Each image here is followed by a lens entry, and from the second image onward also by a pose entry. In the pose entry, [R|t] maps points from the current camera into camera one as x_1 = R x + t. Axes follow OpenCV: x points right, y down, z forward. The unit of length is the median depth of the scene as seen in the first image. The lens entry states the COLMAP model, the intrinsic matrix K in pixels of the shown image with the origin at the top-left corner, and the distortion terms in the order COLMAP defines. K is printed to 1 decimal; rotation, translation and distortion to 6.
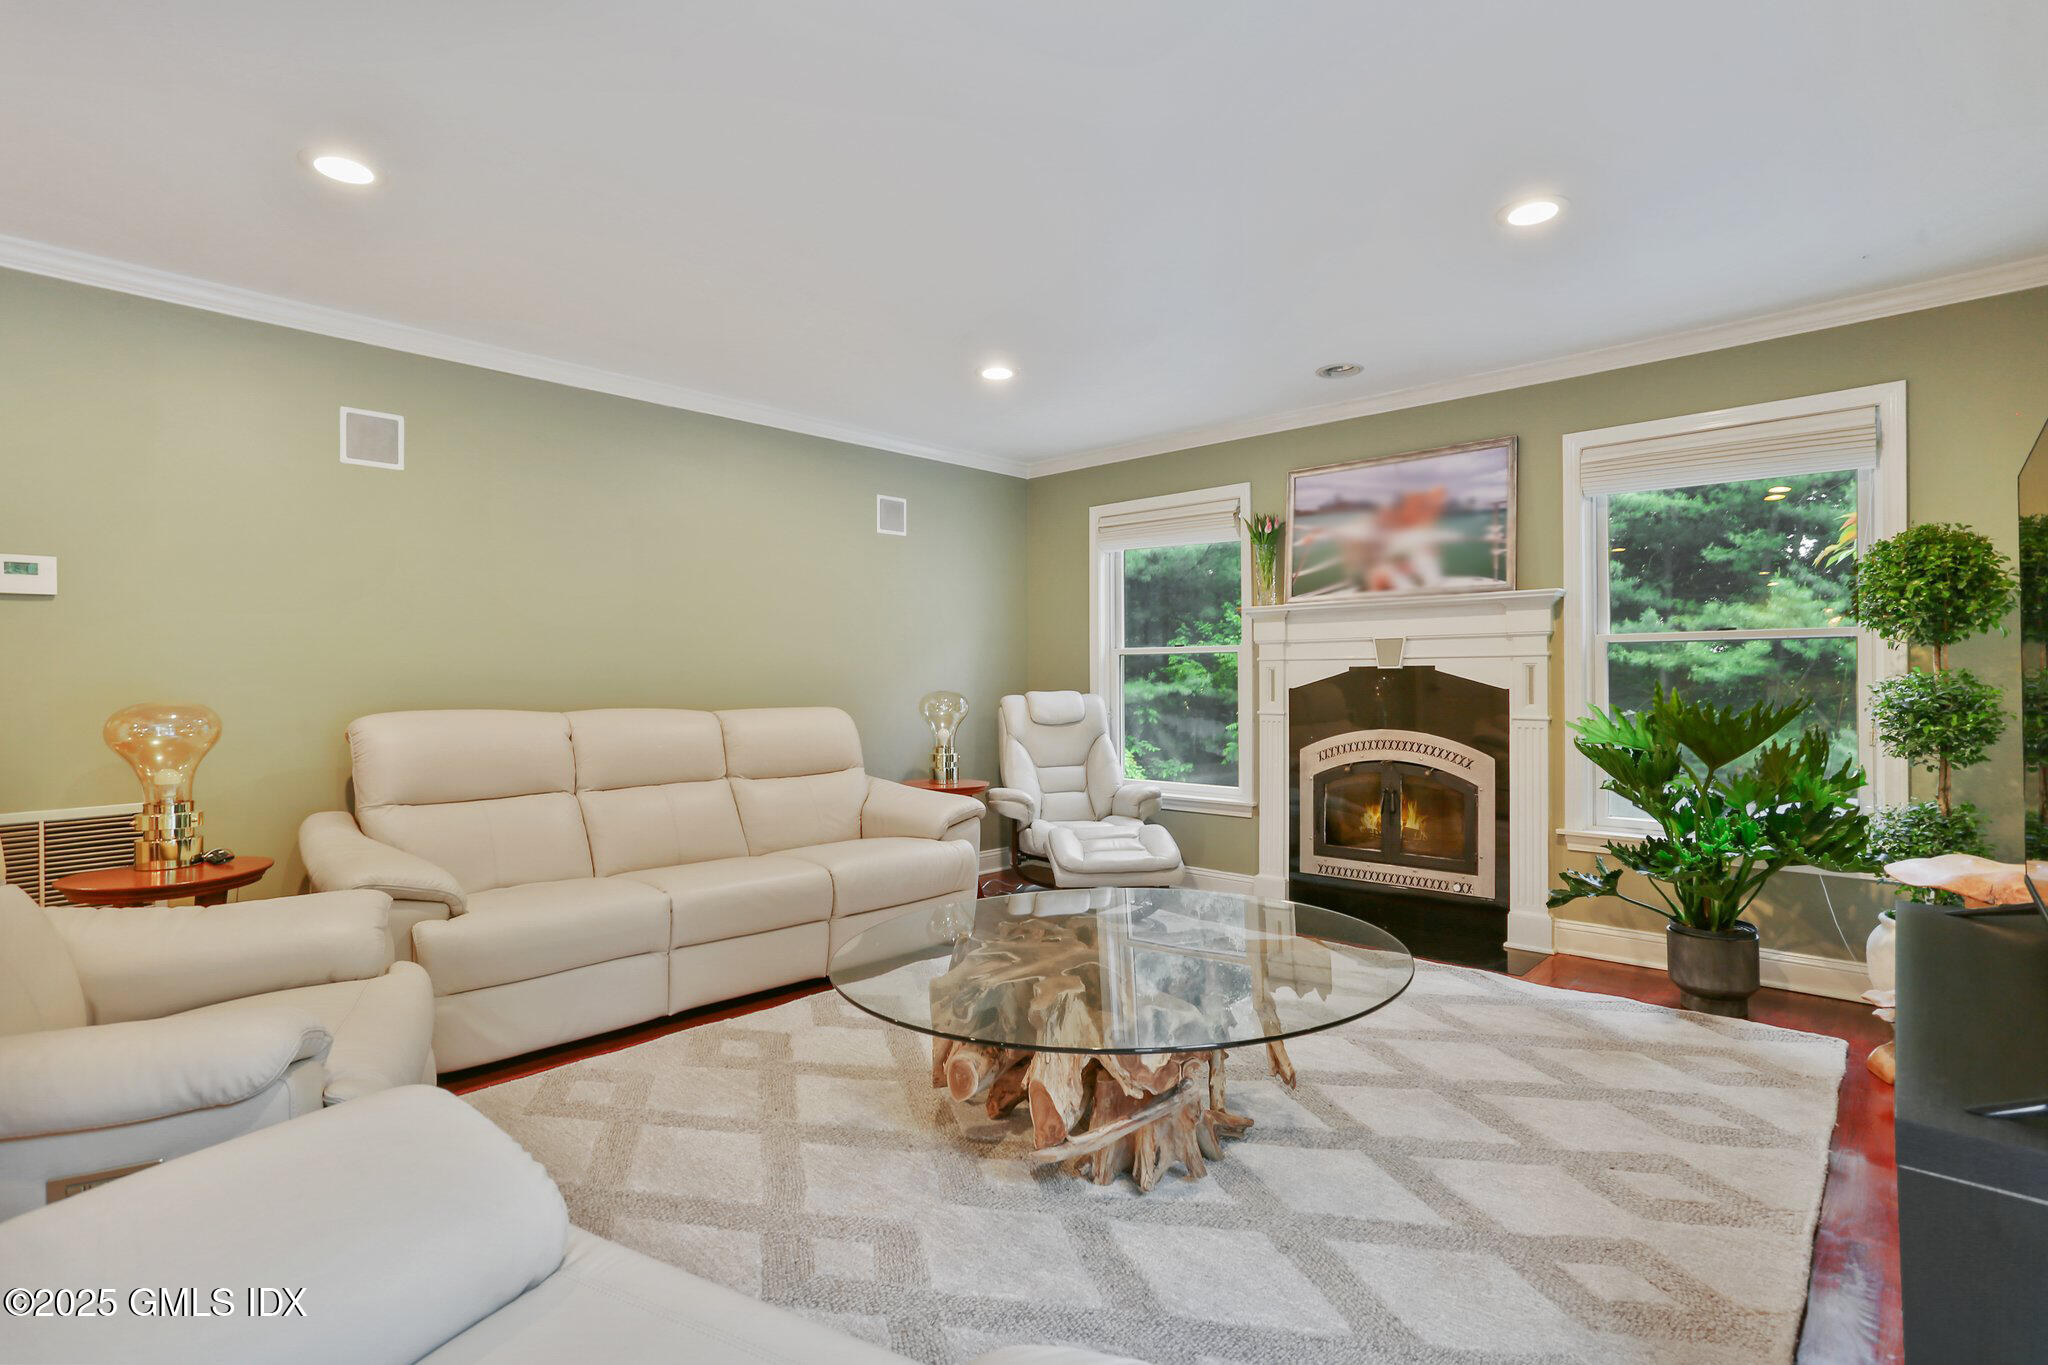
lens RADIAL K [[992.1, 0, 1014.7], [0, 992.1, 672.7], [0, 0, 1]] dist [-0.029874, 0.016763]
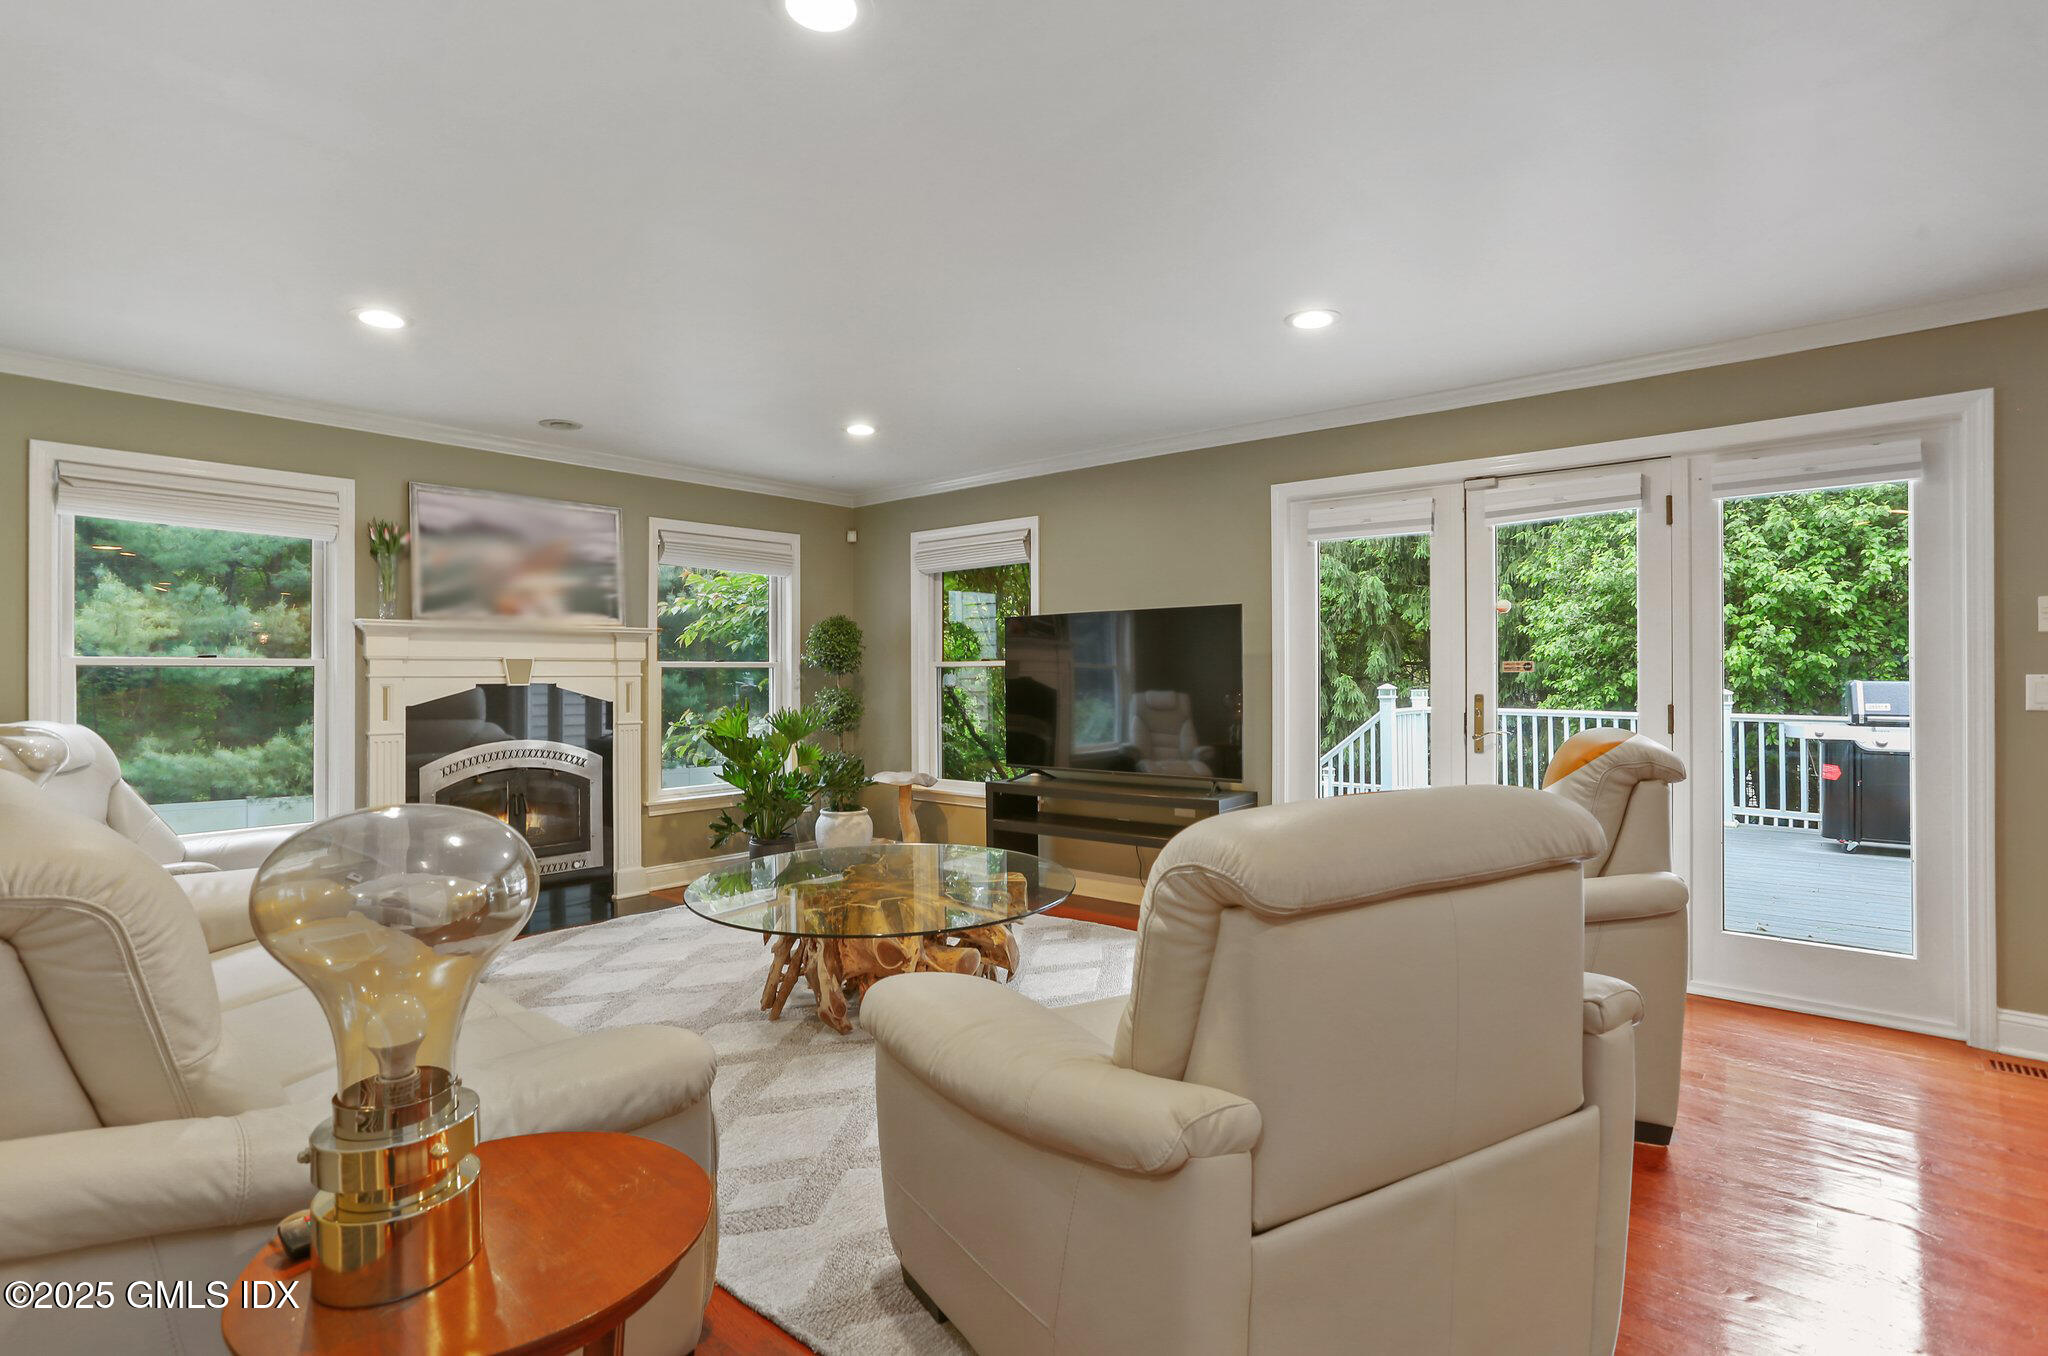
lens RADIAL K [[992.1, 0, 1014.7], [0, 992.1, 668.2], [0, 0, 1]] dist [-0.029874, 0.016763]
pose [[-0.048321, 0.011805, 0.998762, -0.772637], [-0.000108, 0.999930, -0.011824, -0.011381], [-0.998832, -0.000679, -0.048317, 0.496538]]
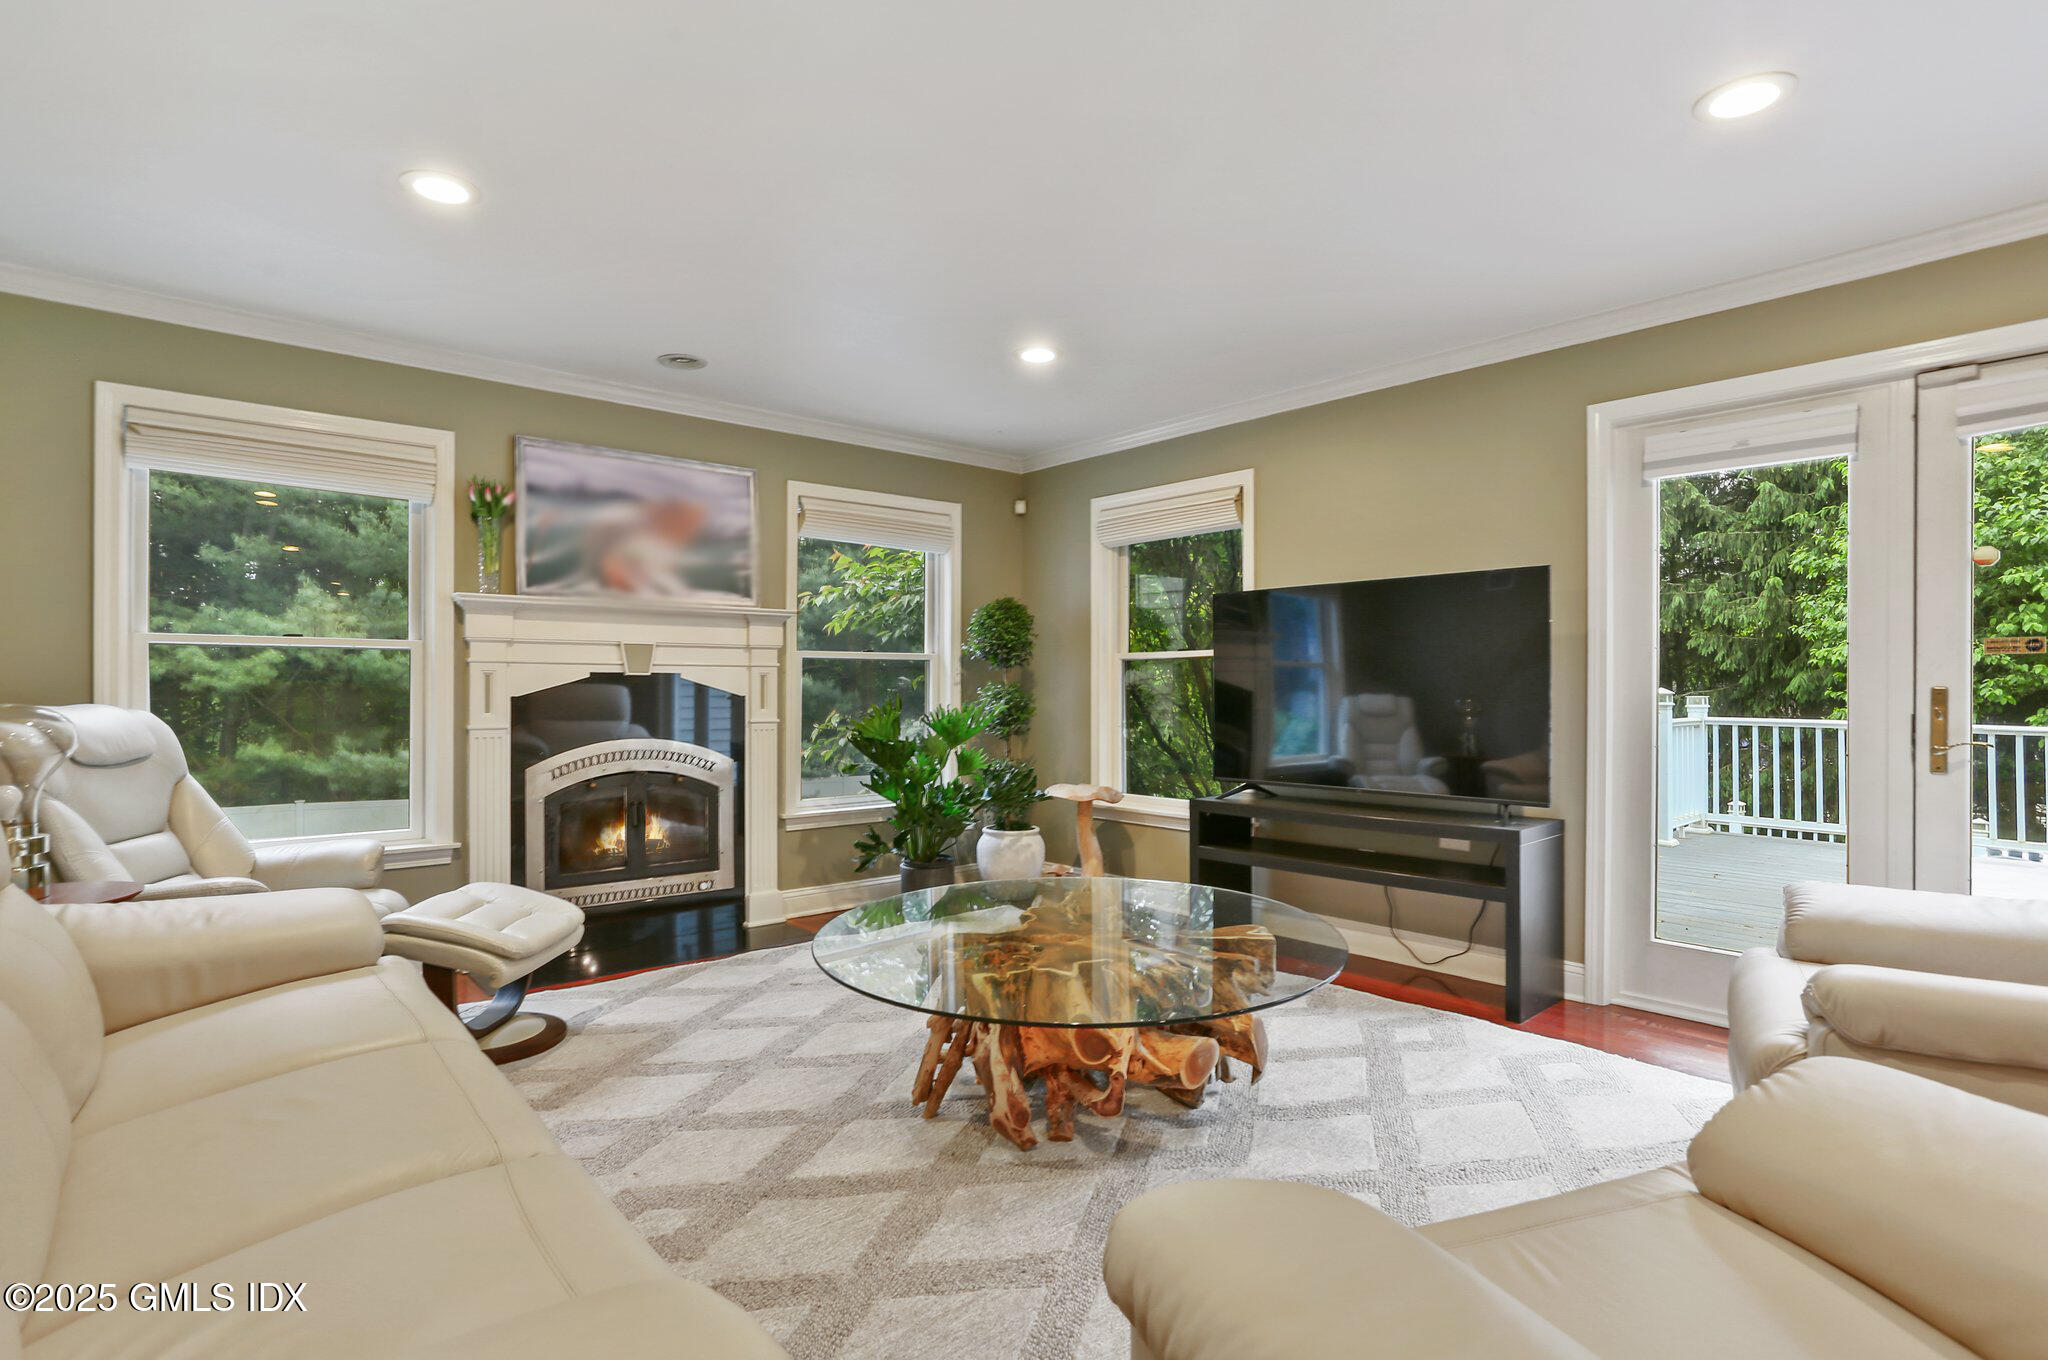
lens RADIAL K [[1031.4, 0, 1024.0], [0, 1031.4, 680.0], [0, 0, 1]] dist [-0.032438, 0.001031]
pose [[0.097755, 0.009955, 0.995161, -0.578178], [-0.006626, 0.999934, -0.009352, 0.007313], [-0.995188, -0.005679, 0.097814, 0.535750]]
